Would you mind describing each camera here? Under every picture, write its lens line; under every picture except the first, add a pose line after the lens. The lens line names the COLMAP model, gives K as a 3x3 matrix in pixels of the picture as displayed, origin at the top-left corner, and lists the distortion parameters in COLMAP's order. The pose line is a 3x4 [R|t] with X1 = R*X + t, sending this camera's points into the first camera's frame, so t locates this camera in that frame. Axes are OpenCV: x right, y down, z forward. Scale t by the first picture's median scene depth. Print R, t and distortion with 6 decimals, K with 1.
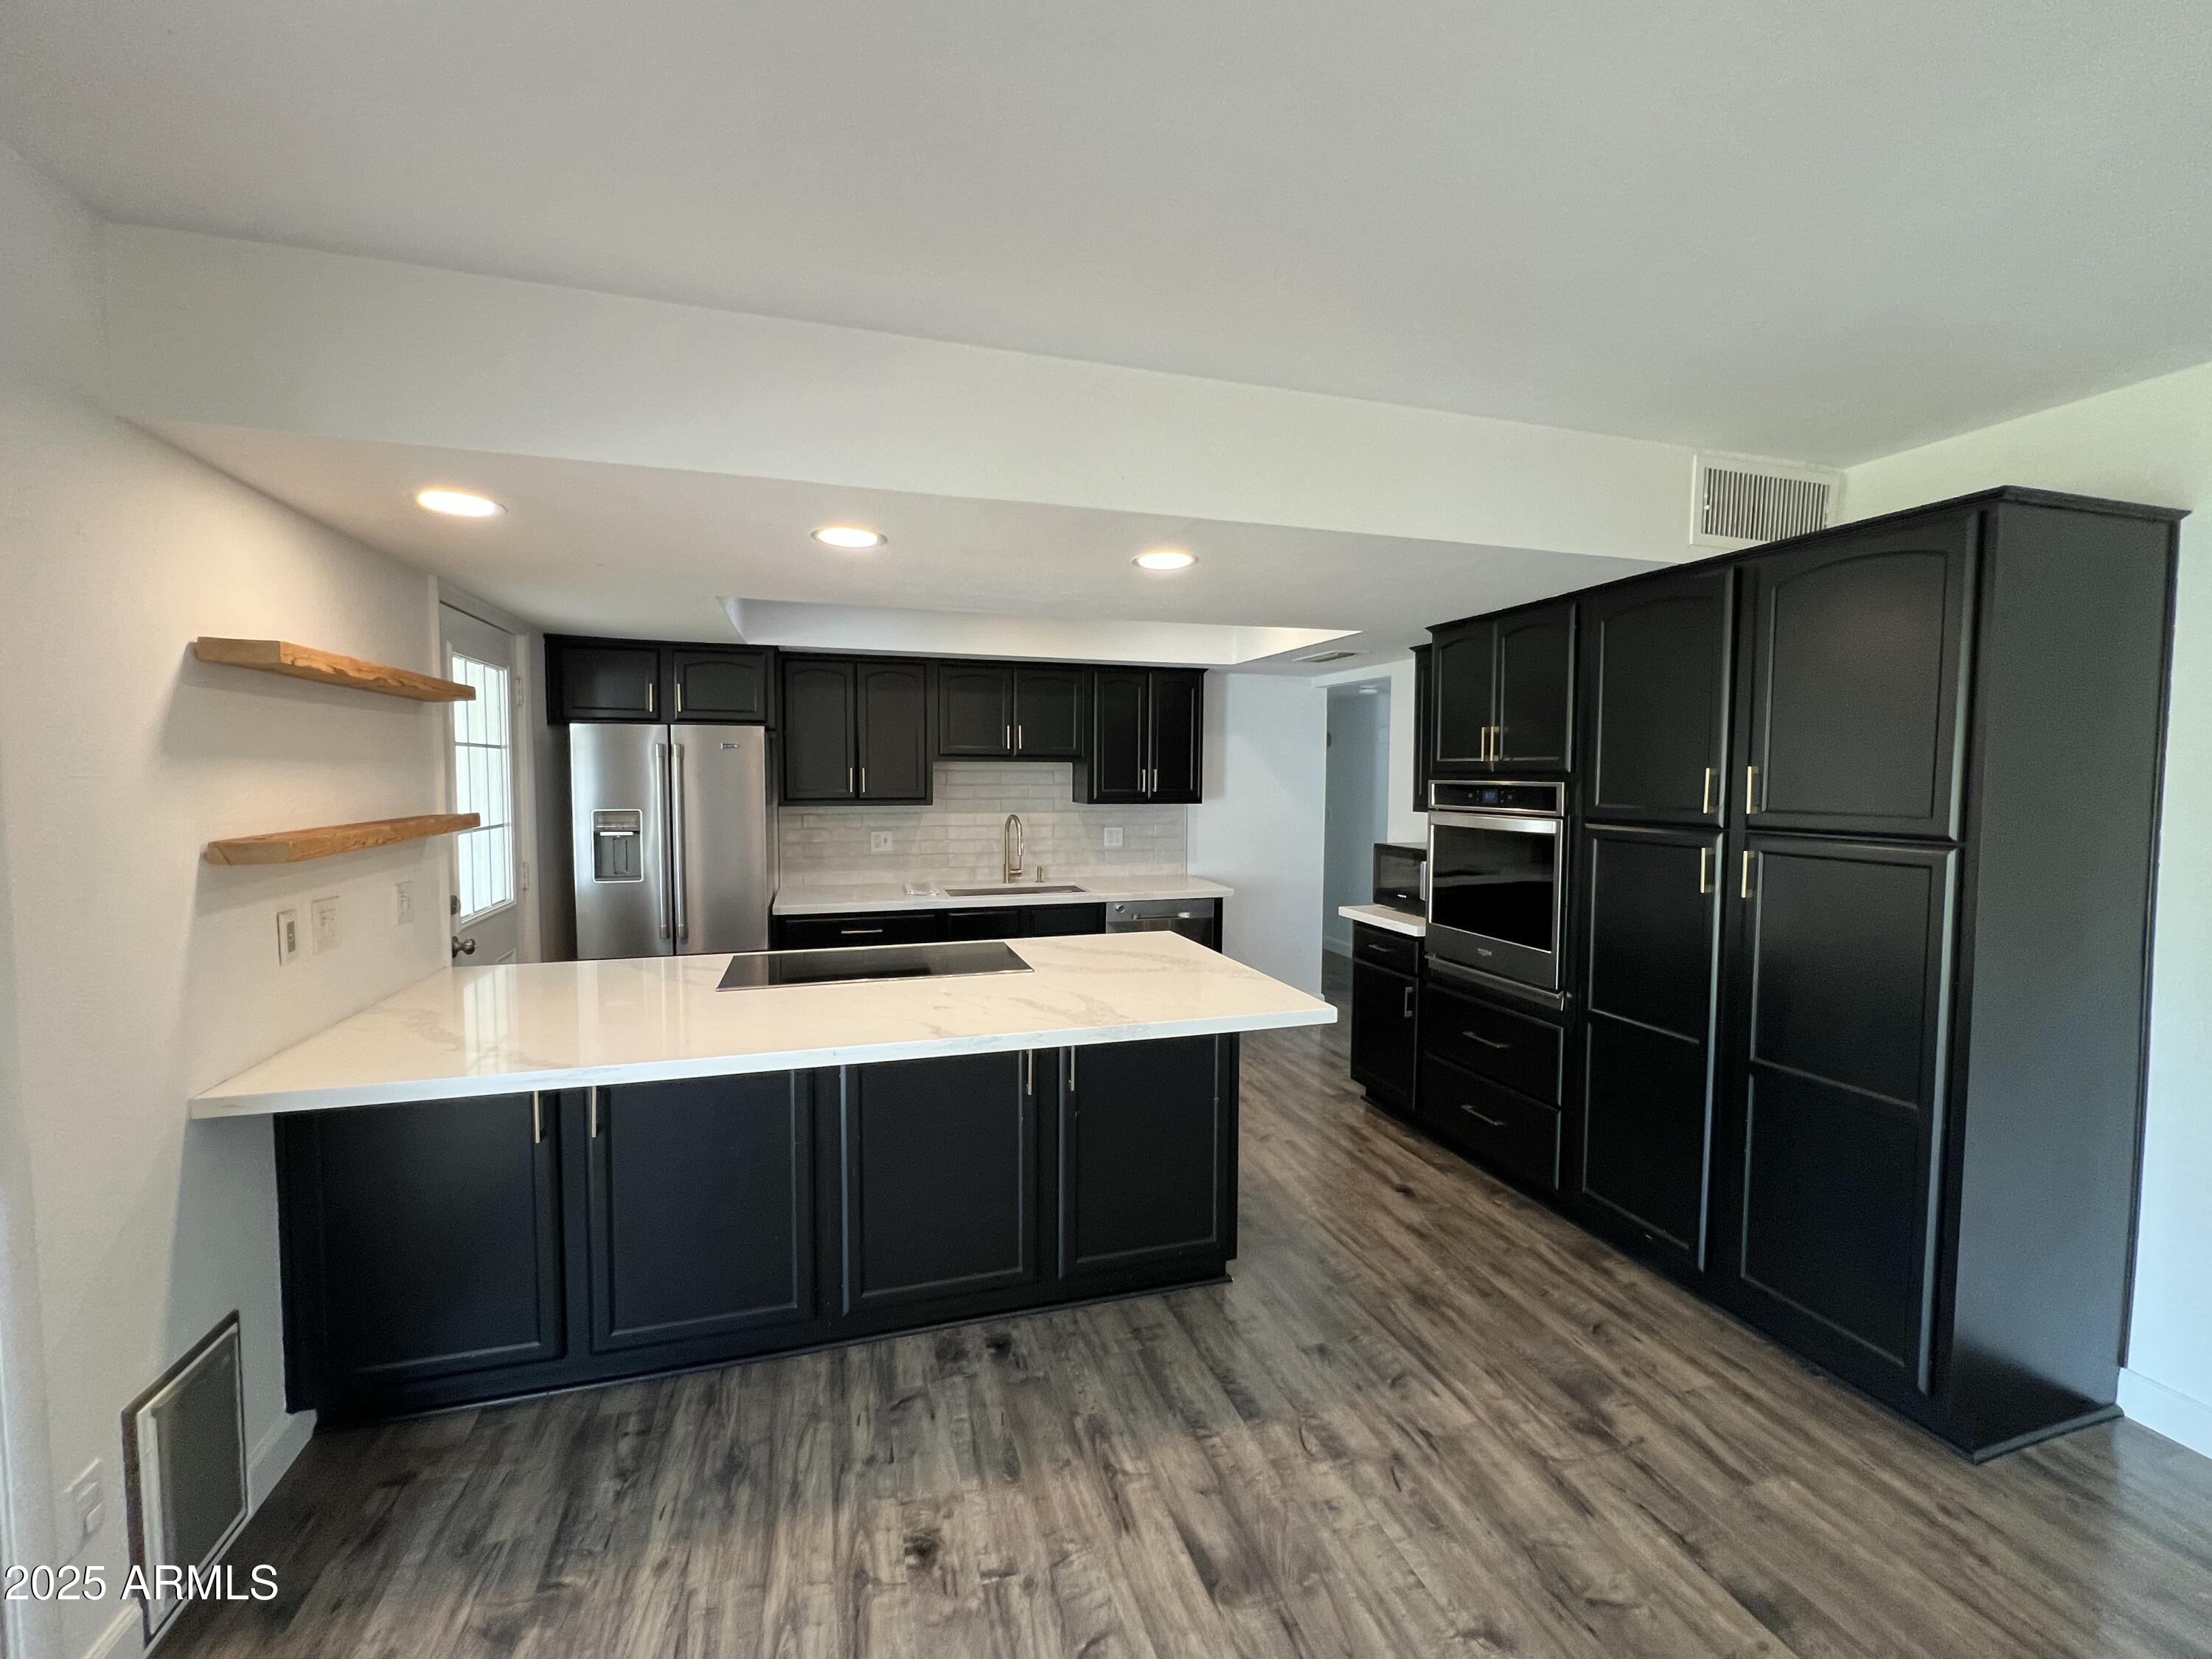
lens RADIAL K [[905.9, 0, 1101.4], [0, 905.9, 821.5], [0, 0, 1]] dist [-0.002065, -0.000239]
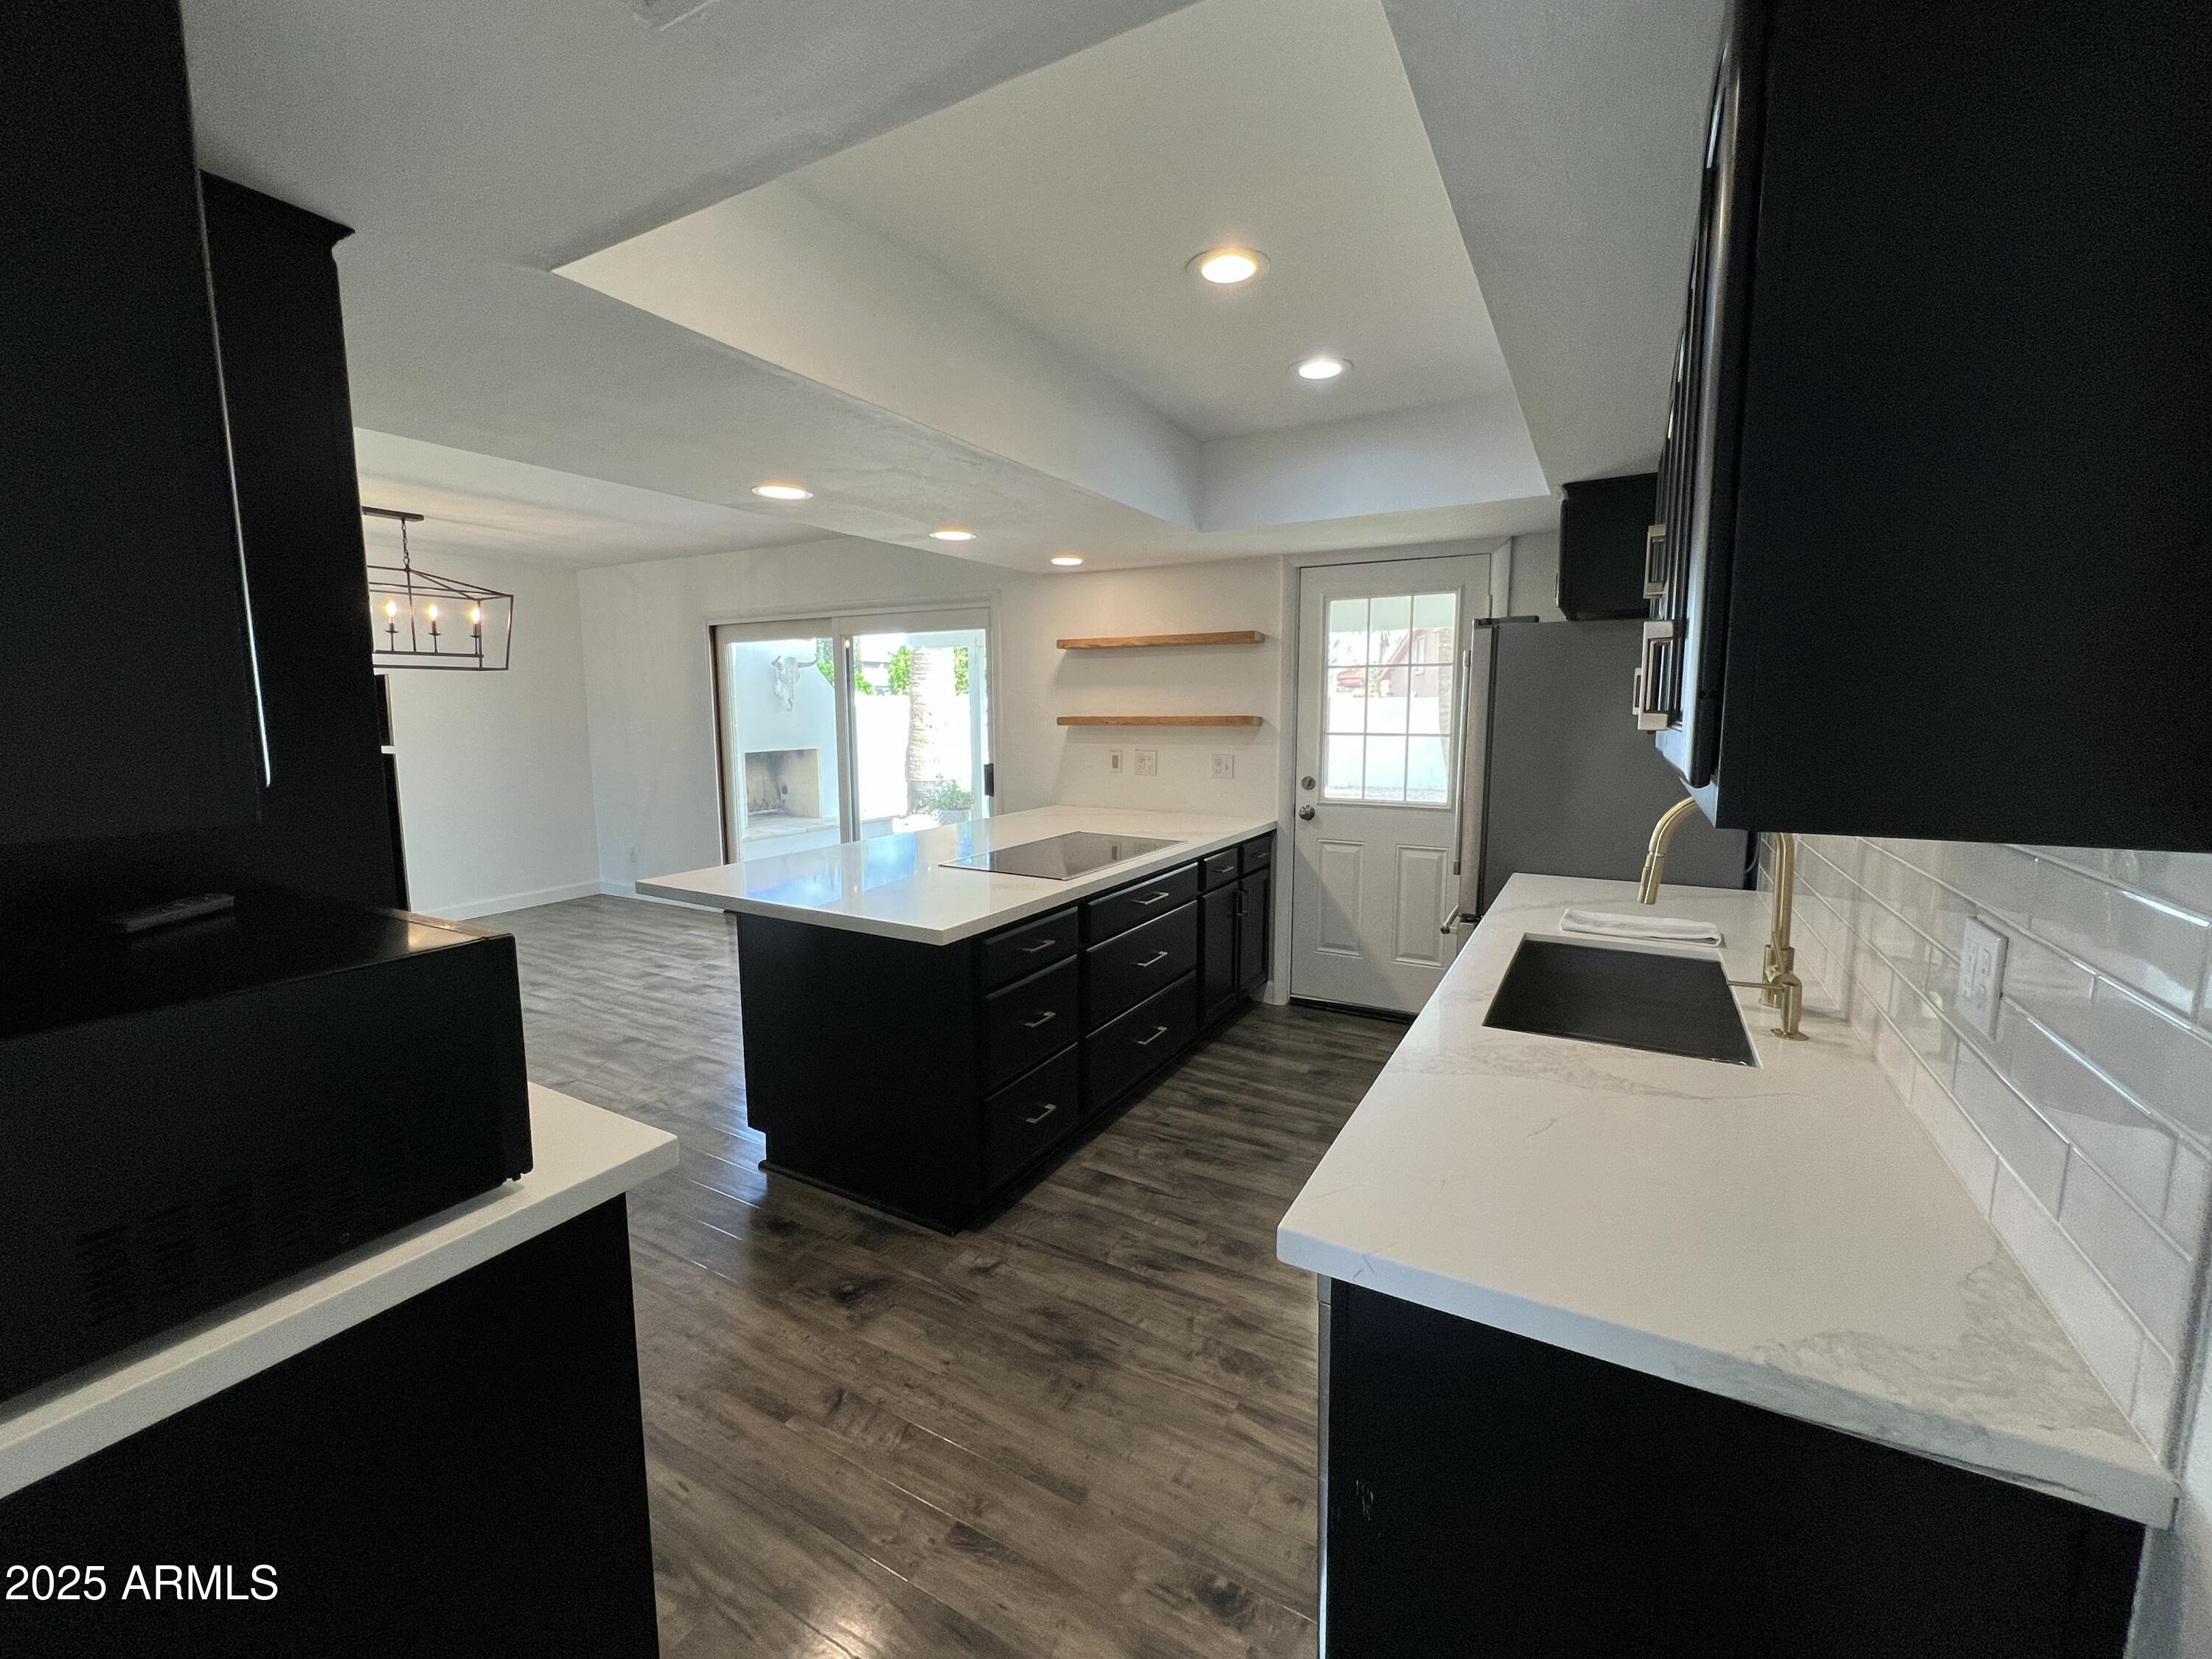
lens RADIAL K [[905.9, 0, 1101.4], [0, 905.9, 821.5], [0, 0, 1]] dist [-0.002065, -0.000239]
pose [[-0.726355, 0.091538, -0.681197, 0.380238], [-0.034799, 0.984923, 0.169458, -0.059723], [0.686438, 0.146792, -0.712218, 1.389489]]
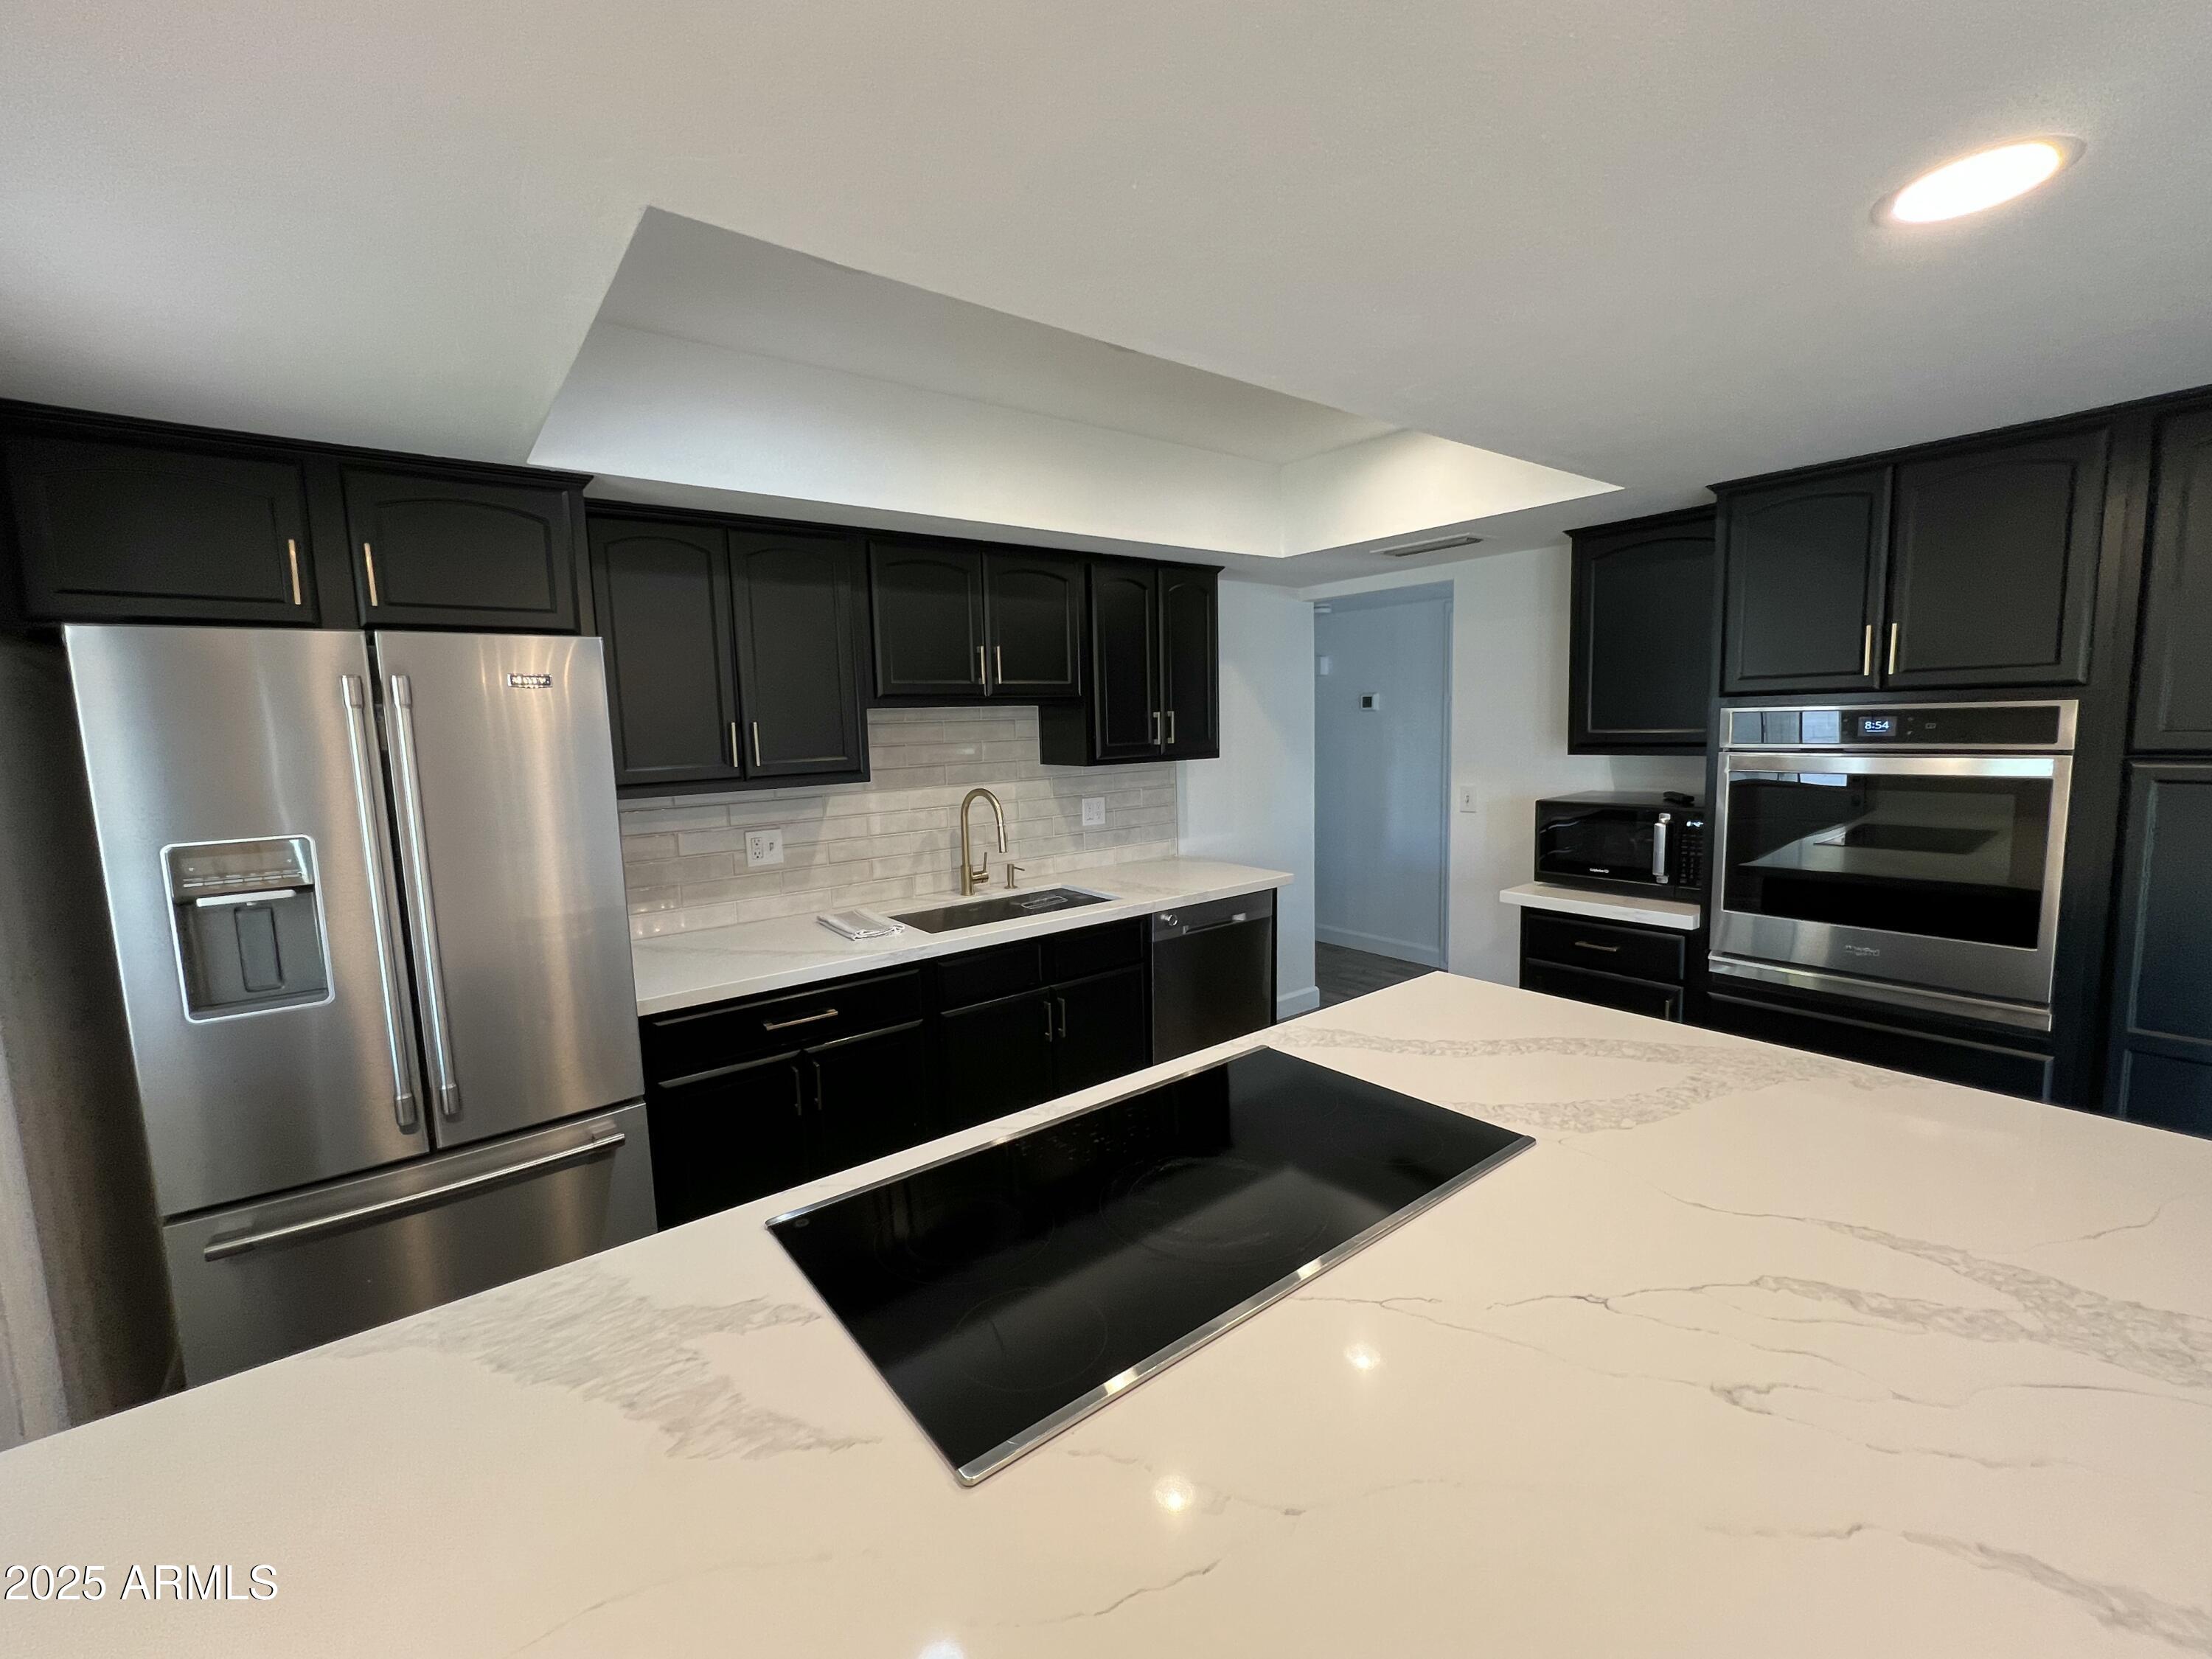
lens RADIAL K [[905.9, 0, 1101.4], [0, 905.9, 821.5], [0, 0, 1]] dist [-0.002065, -0.000239]
pose [[0.935172, -0.072062, 0.346785, -0.309652], [0.053522, 0.996592, 0.062761, -0.026050], [-0.350126, -0.040131, 0.935843, 0.477713]]
